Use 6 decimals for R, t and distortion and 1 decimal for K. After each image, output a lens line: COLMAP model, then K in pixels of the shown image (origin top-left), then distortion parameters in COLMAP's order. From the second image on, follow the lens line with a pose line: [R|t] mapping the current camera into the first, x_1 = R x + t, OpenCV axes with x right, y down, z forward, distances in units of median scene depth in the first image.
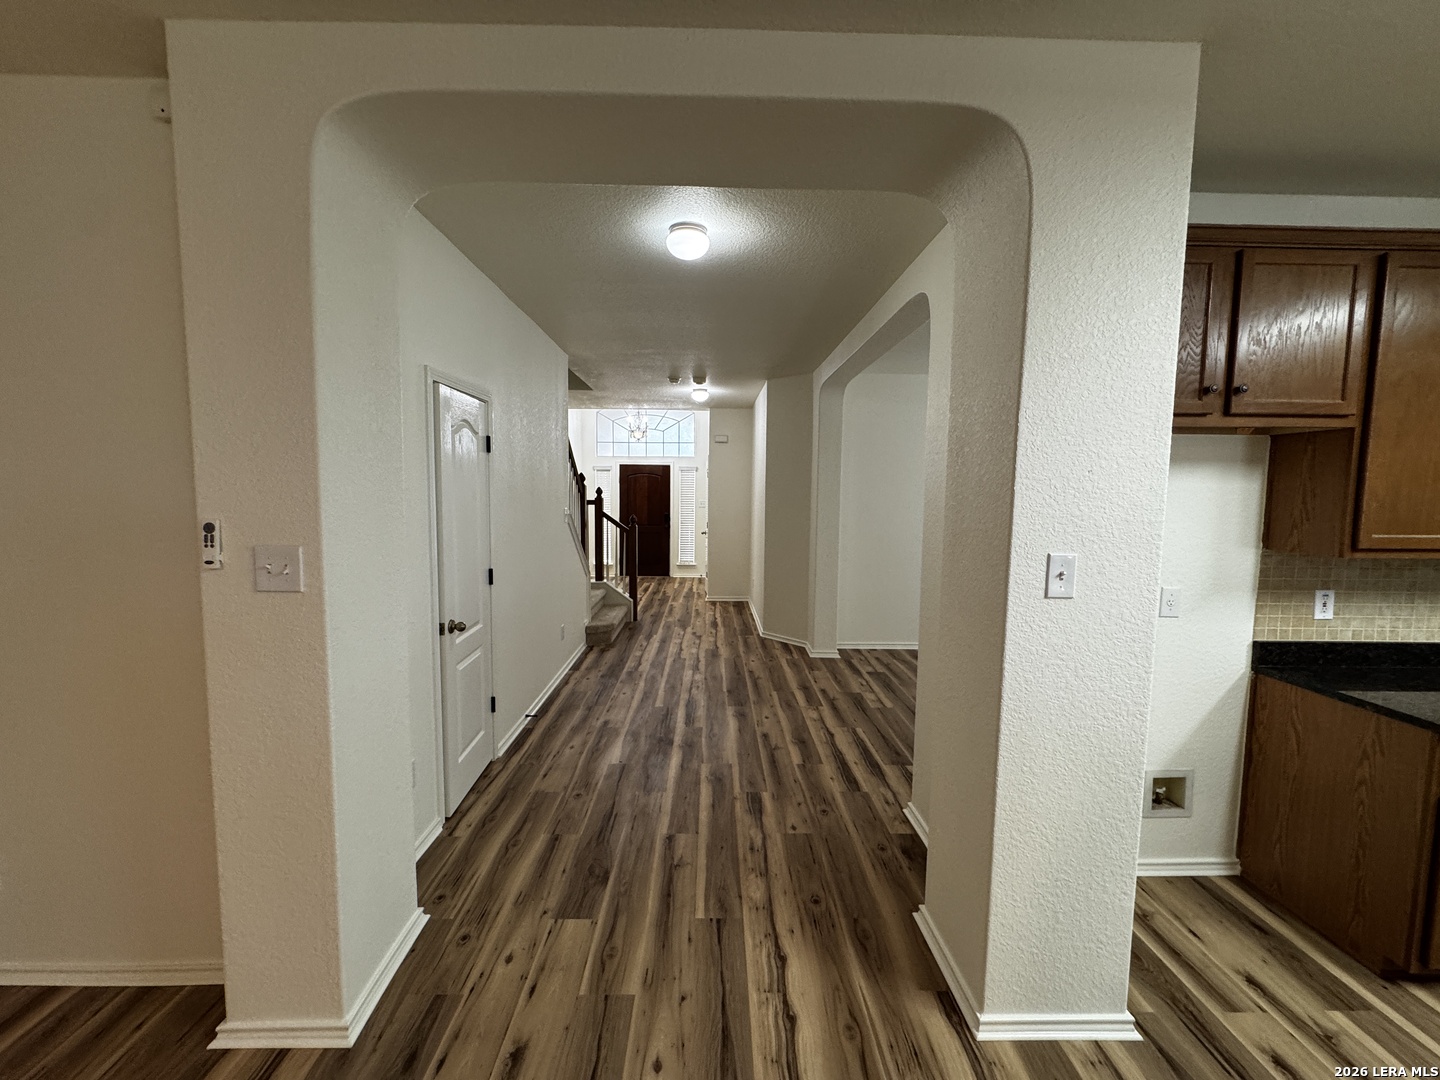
lens RADIAL K [[575.1, 0, 722.8], [0, 575.1, 532.3], [0, 0, 1]] dist [-0.004483, 0.000507]
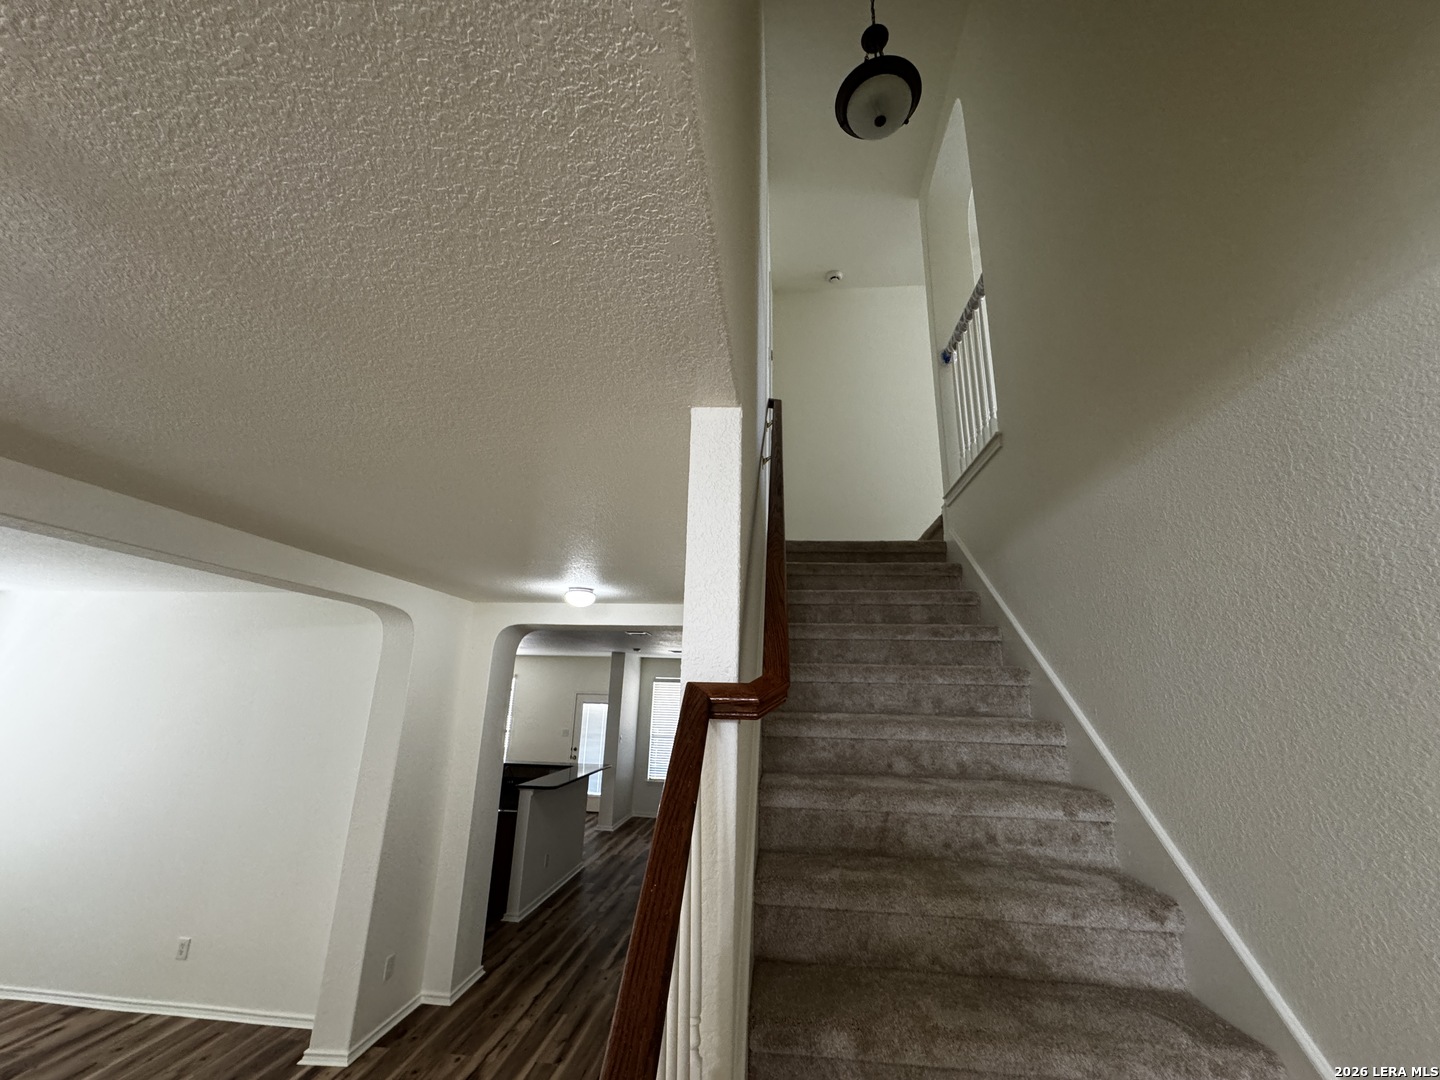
lens RADIAL K [[575.1, 0, 716.0], [0, 575.1, 535.9], [0, 0, 1]] dist [-0.004483, 0.000507]
pose [[-0.990002, -0.000279, 0.141050, -0.342325], [-0.028187, 0.980219, -0.195898, -0.206504], [-0.138206, -0.197915, -0.970427, 1.341826]]
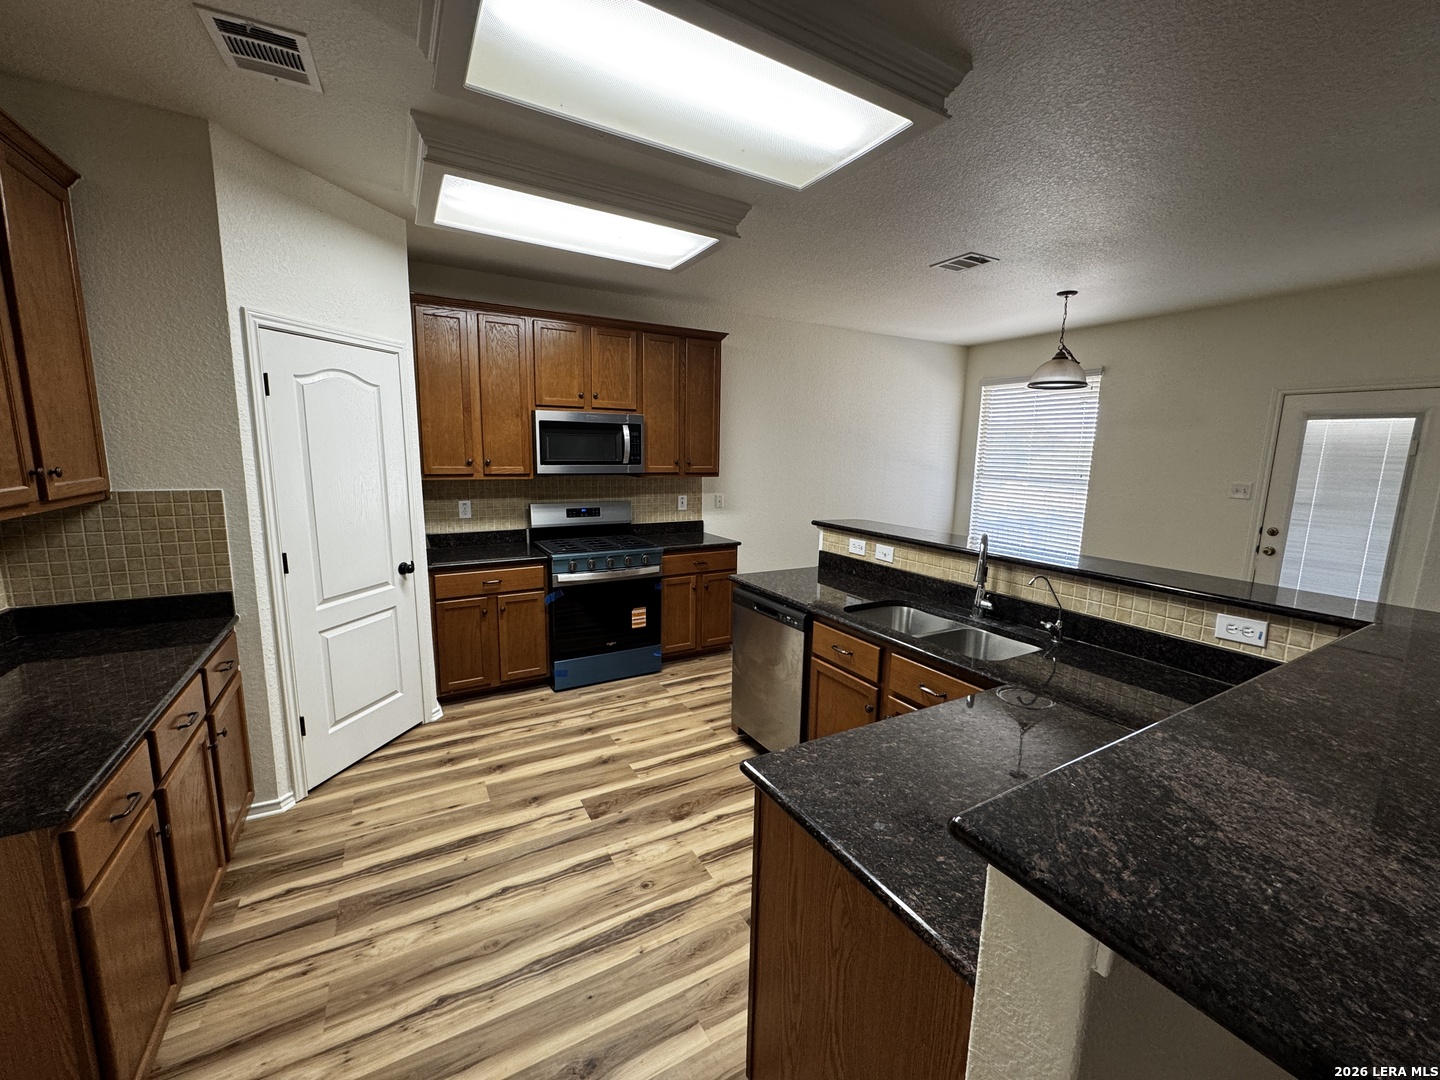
lens RADIAL K [[575.1, 0, 719.9], [0, 575.1, 537.1], [0, 0, 1]] dist [-0.004483, 0.000507]
pose [[-0.475961, -0.155282, 0.865649, 0.158665], [0.040610, 0.979359, 0.198008, -0.016877], [-0.878529, 0.129398, -0.459830, 0.231885]]
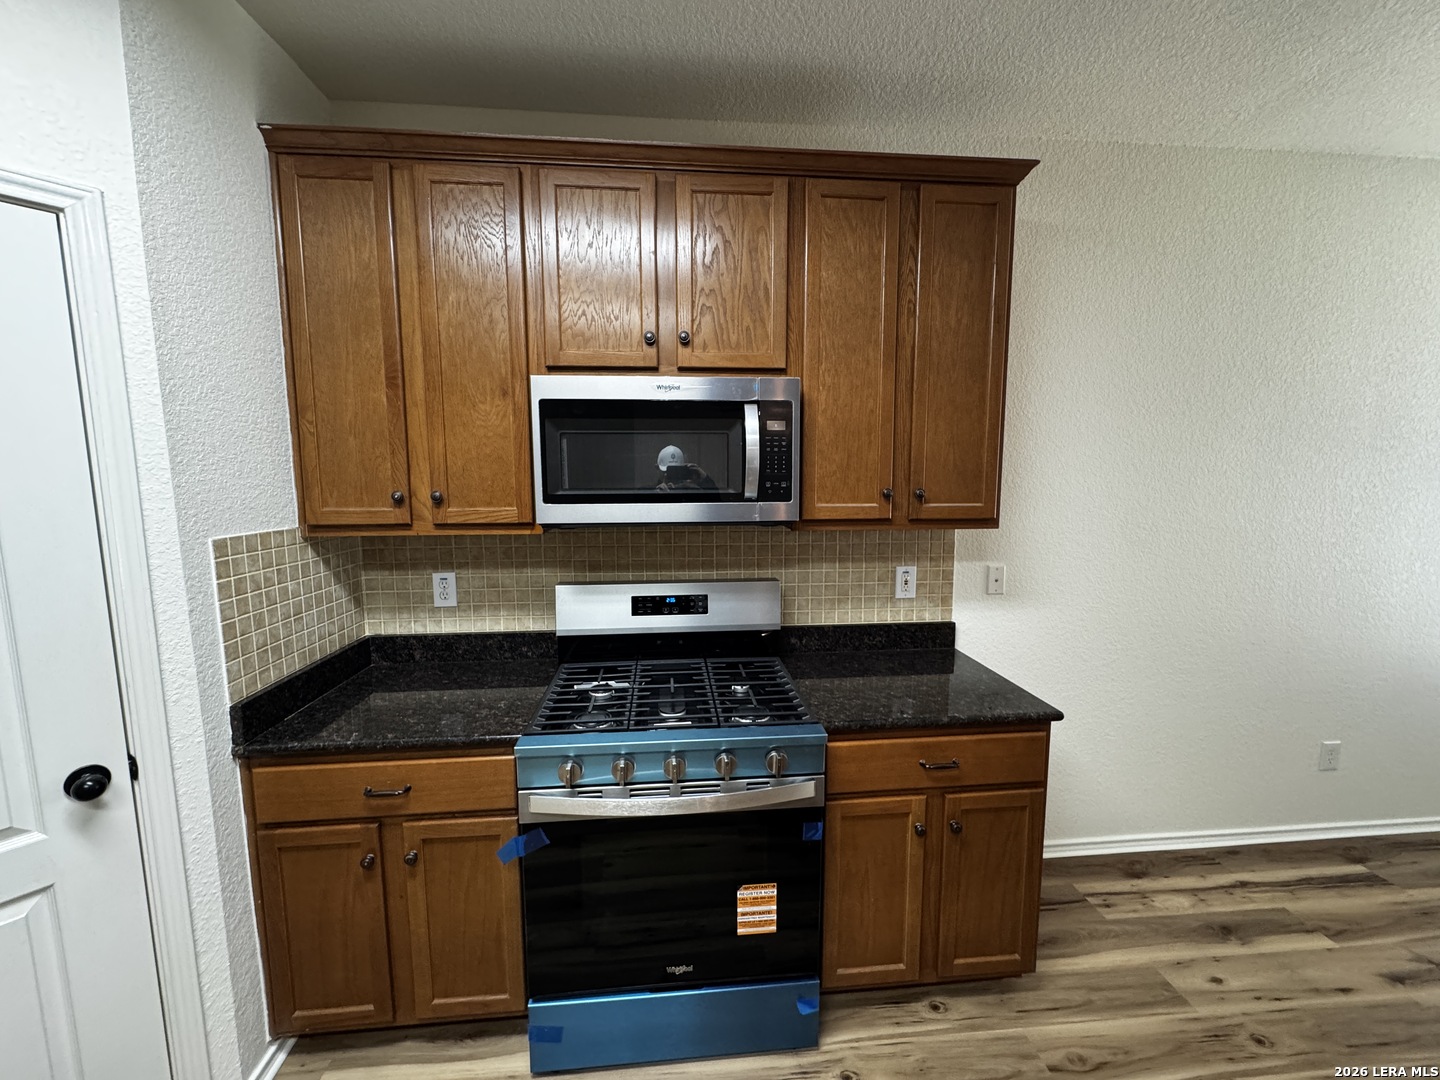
lens RADIAL K [[575.1, 0, 717.7], [0, 575.1, 535.2], [0, 0, 1]] dist [-0.004483, 0.000507]
pose [[-0.064280, -0.122155, 0.990427, 0.645166], [0.073651, 0.989192, 0.126783, 0.016303], [-0.995210, 0.081095, -0.054589, -0.016526]]
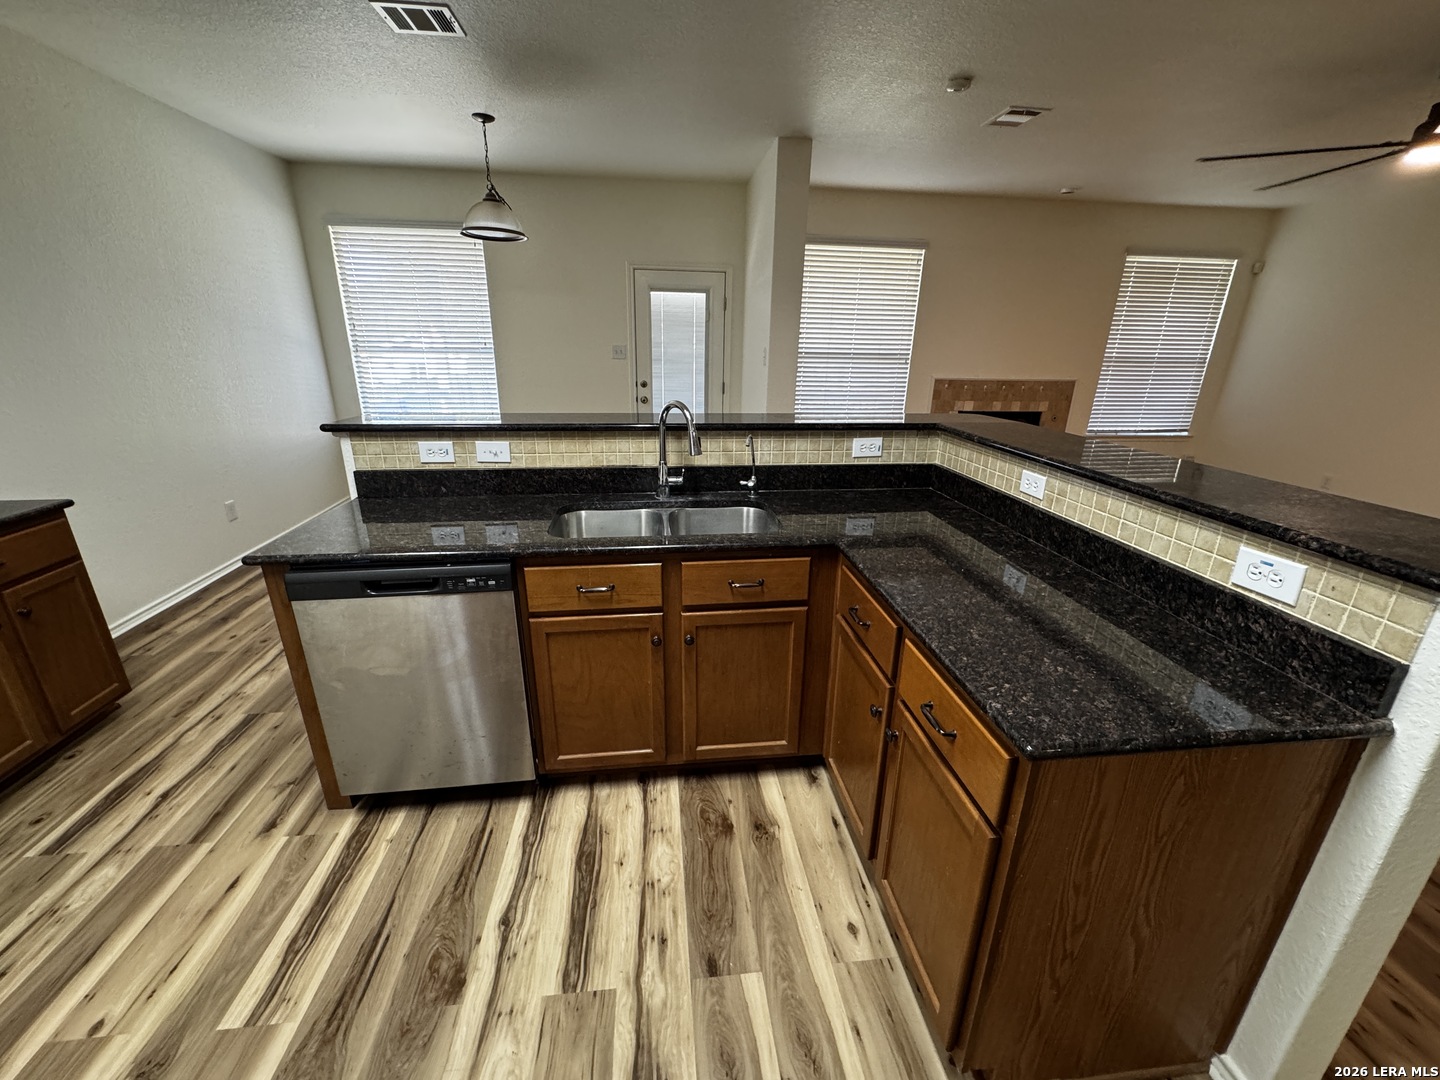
lens RADIAL K [[575.1, 0, 717.9], [0, 575.1, 536.7], [0, 0, 1]] dist [-0.004483, 0.000507]
pose [[-0.994873, 0.005137, -0.100998, 0.493656], [-0.035247, 0.918472, 0.393913, 0.009683], [0.094787, 0.395453, -0.913582, 0.243406]]
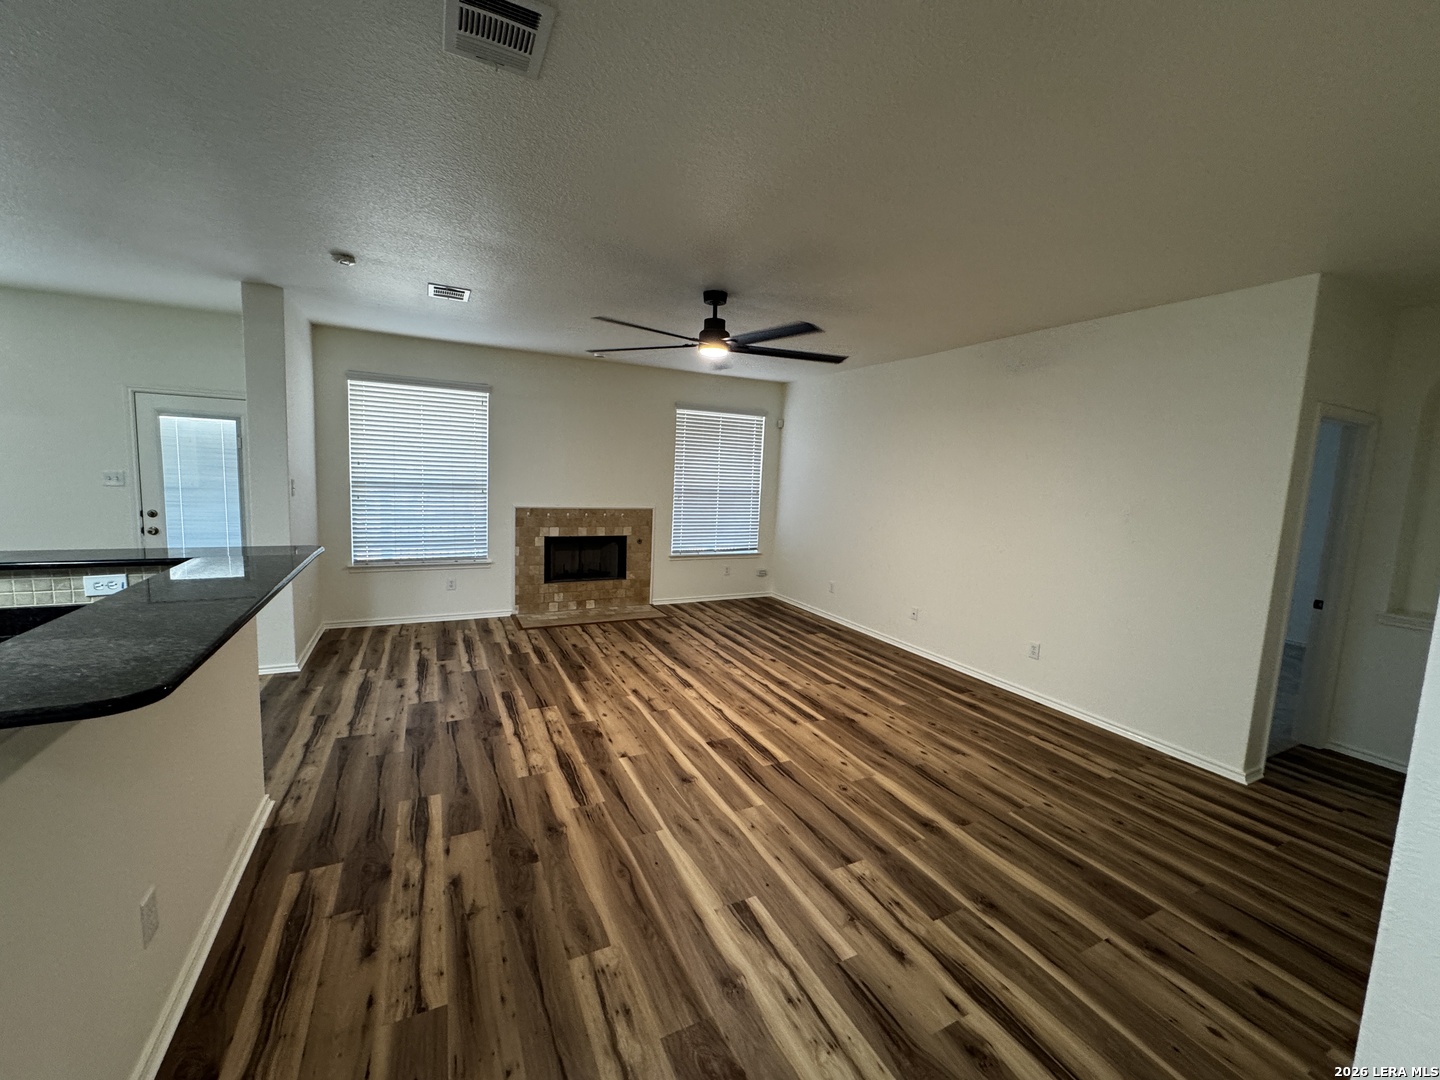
lens RADIAL K [[575.1, 0, 718.4], [0, 575.1, 536.8], [0, 0, 1]] dist [-0.004483, 0.000507]
pose [[-0.900432, 0.000504, -0.434996, 0.064342], [-0.083347, 0.981272, 0.173662, -0.031134], [0.426936, 0.192627, -0.883527, 0.387701]]
